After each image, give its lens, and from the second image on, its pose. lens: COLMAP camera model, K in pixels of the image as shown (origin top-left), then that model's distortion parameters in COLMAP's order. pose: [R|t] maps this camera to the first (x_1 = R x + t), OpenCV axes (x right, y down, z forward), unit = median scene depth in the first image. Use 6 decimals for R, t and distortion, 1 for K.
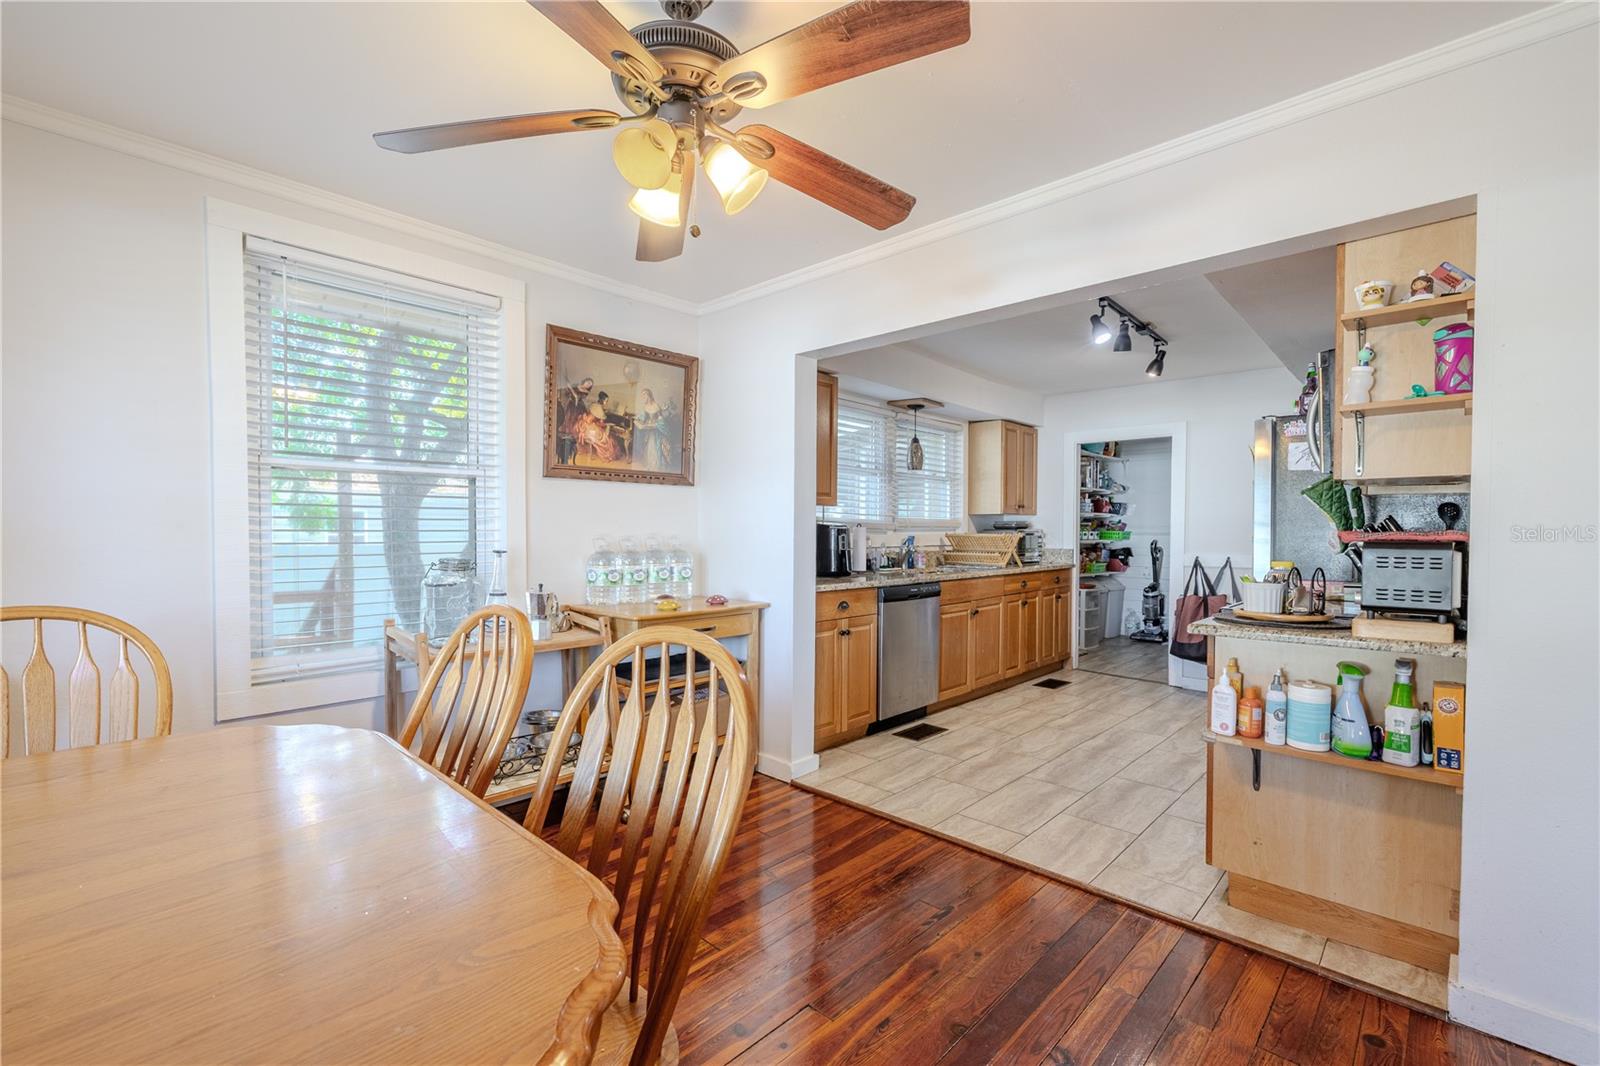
lens RADIAL K [[697.0, 0, 795.8], [0, 697.0, 534.9], [0, 0, 1]] dist [0.003526, 0.000534]
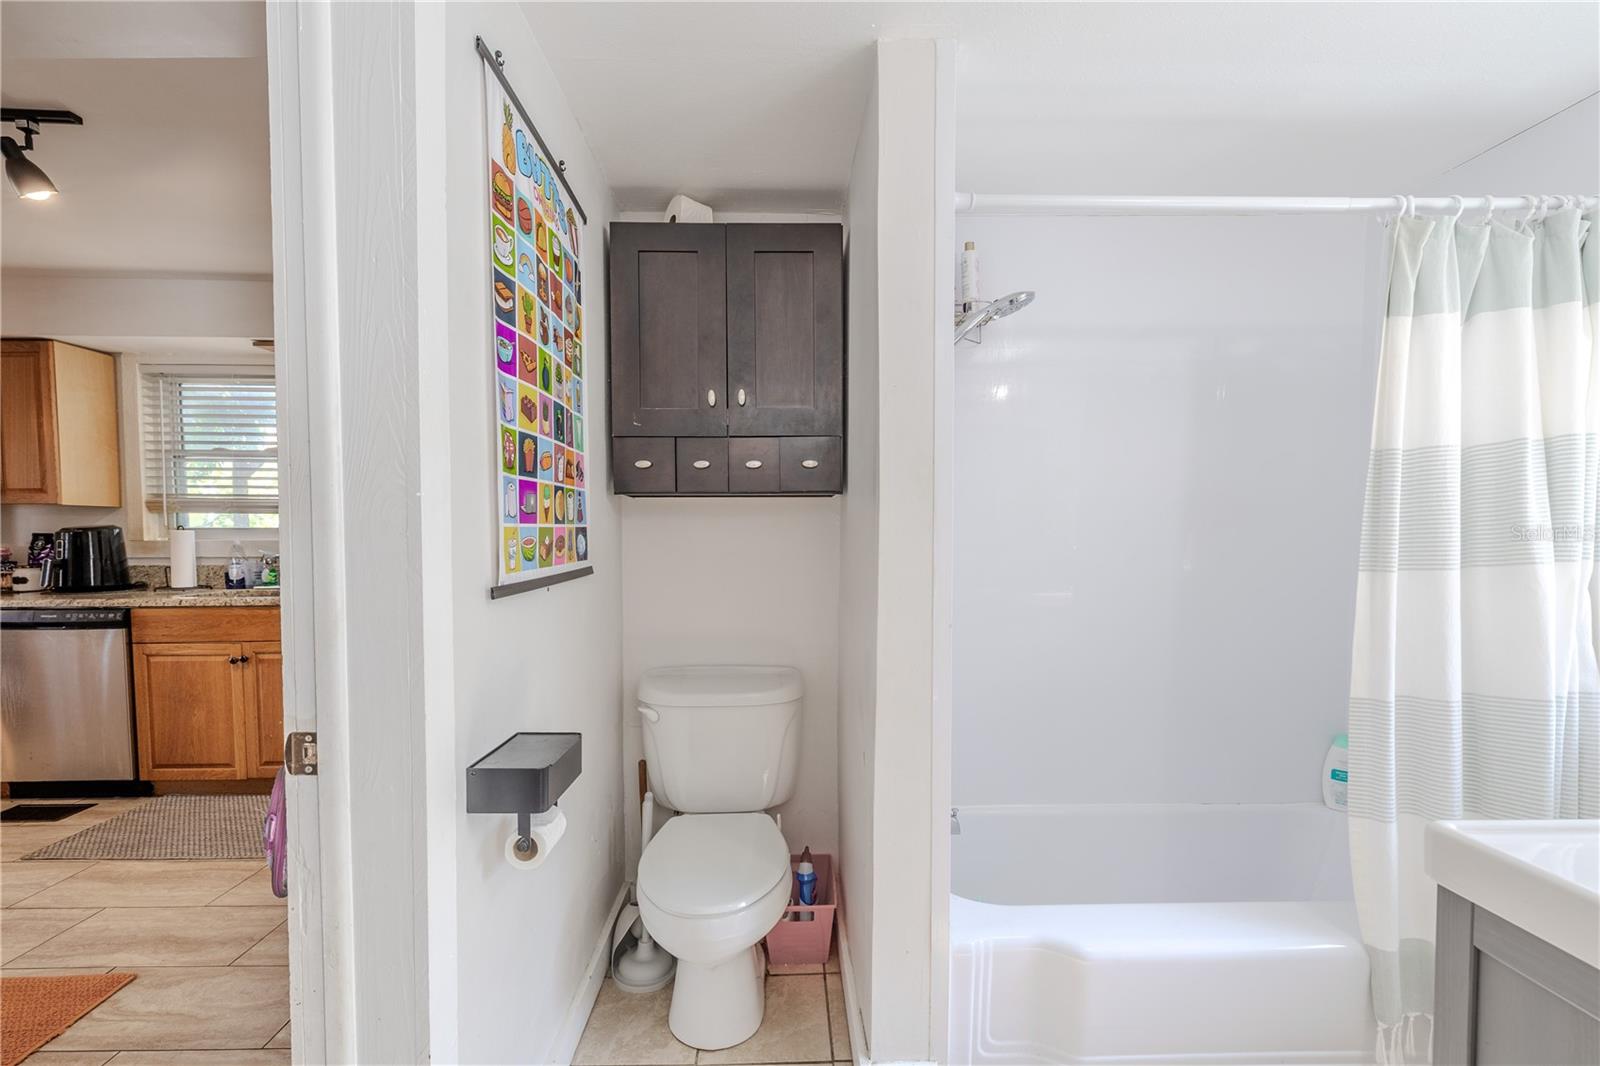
lens RADIAL K [[697.0, 0, 795.8], [0, 697.0, 534.9], [0, 0, 1]] dist [0.003526, 0.000534]
pose [[0.716029, 0.002037, -0.698068, 1.167645], [-0.009586, 0.999930, -0.006914, -0.007042], [0.698005, 0.011642, 0.715998, 0.961080]]
